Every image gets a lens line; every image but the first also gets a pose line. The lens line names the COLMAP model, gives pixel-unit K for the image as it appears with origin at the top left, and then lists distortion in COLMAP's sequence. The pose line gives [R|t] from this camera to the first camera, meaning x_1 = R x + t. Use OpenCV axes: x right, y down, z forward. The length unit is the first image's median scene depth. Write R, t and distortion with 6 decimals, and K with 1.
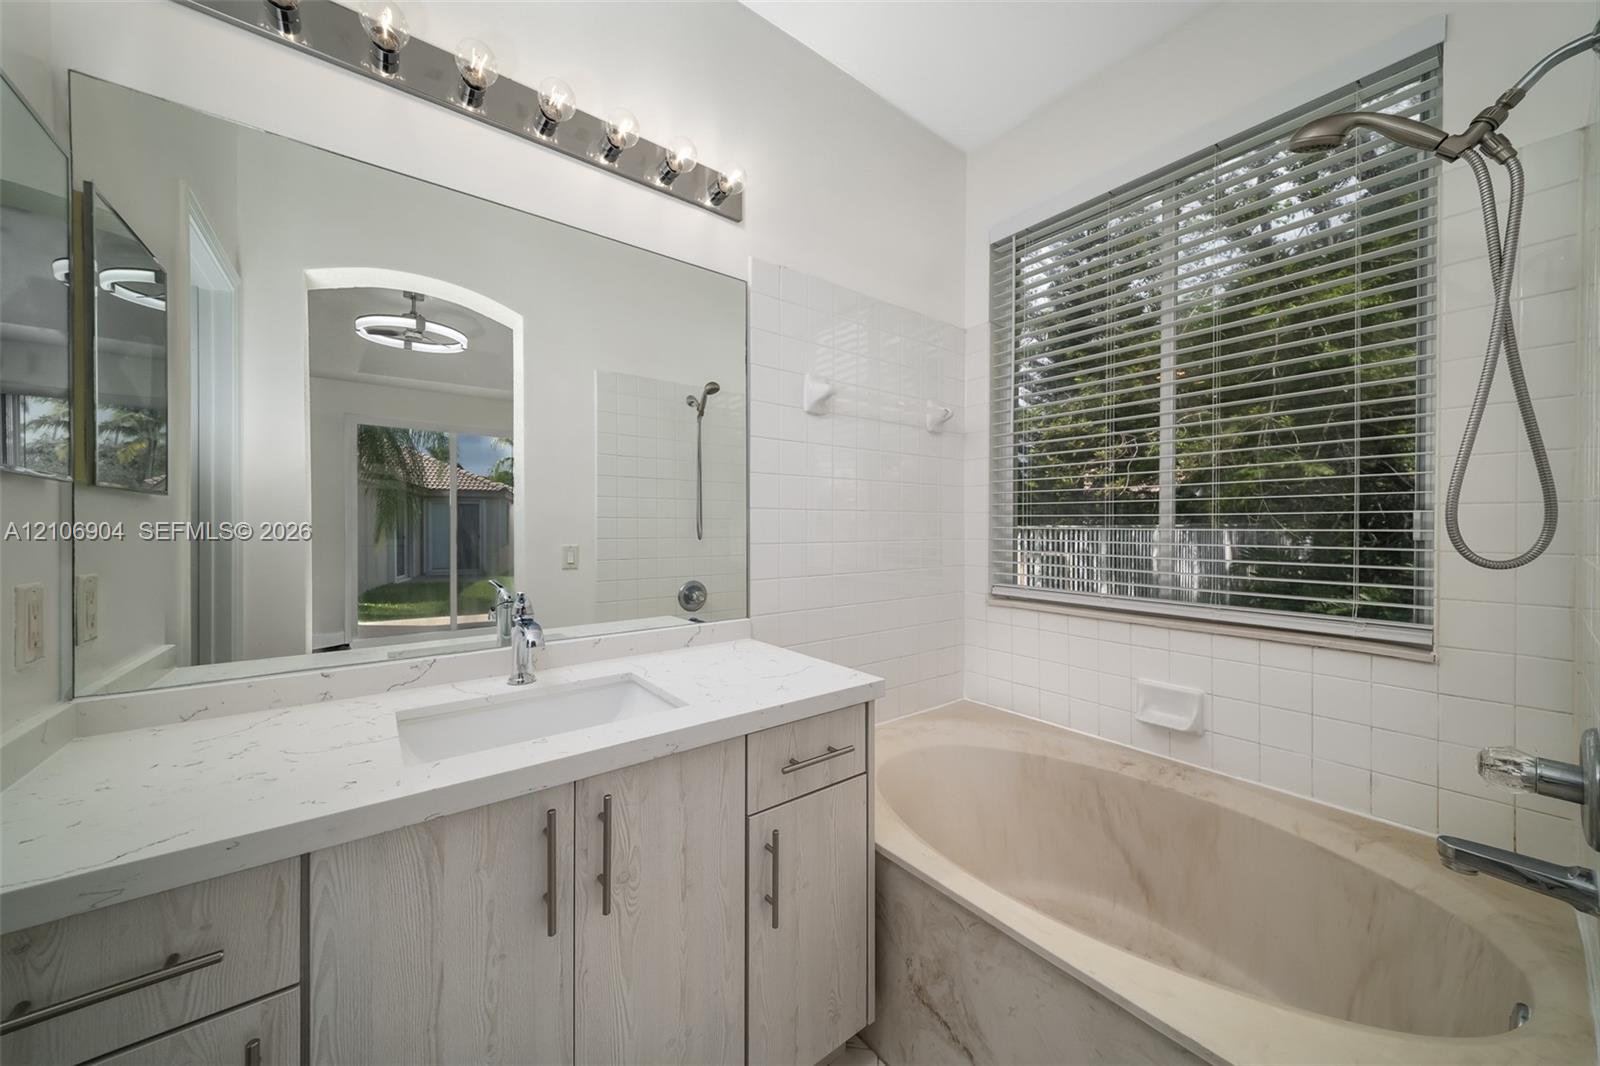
lens RADIAL K [[563.3, 0, 810.1], [0, 563.3, 531.6], [0, 0, 1]] dist [0.009150, -0.003402]
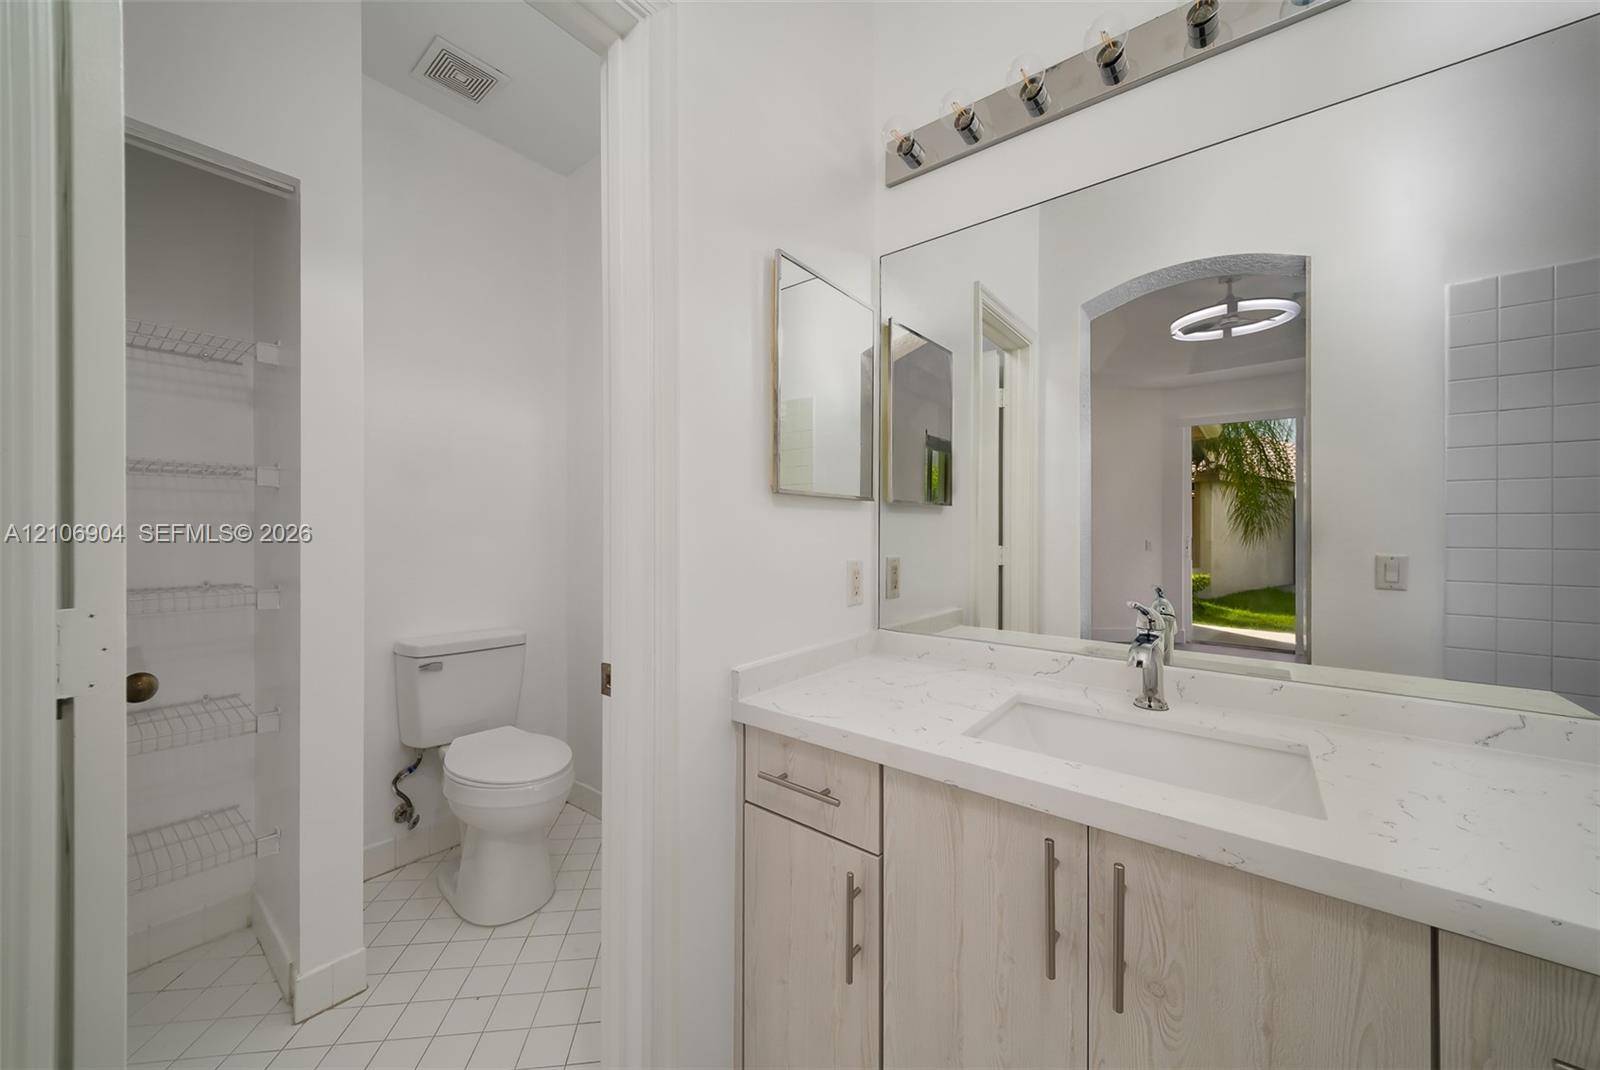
lens RADIAL K [[563.3, 0, 745.1], [0, 563.3, 523.0], [0, 0, 1]] dist [0.009150, -0.003402]
pose [[0.219318, -0.000699, -0.975653, 0.205543], [-0.014123, 0.999893, -0.003891, -0.005345], [0.975551, 0.014632, 0.219285, 0.195451]]
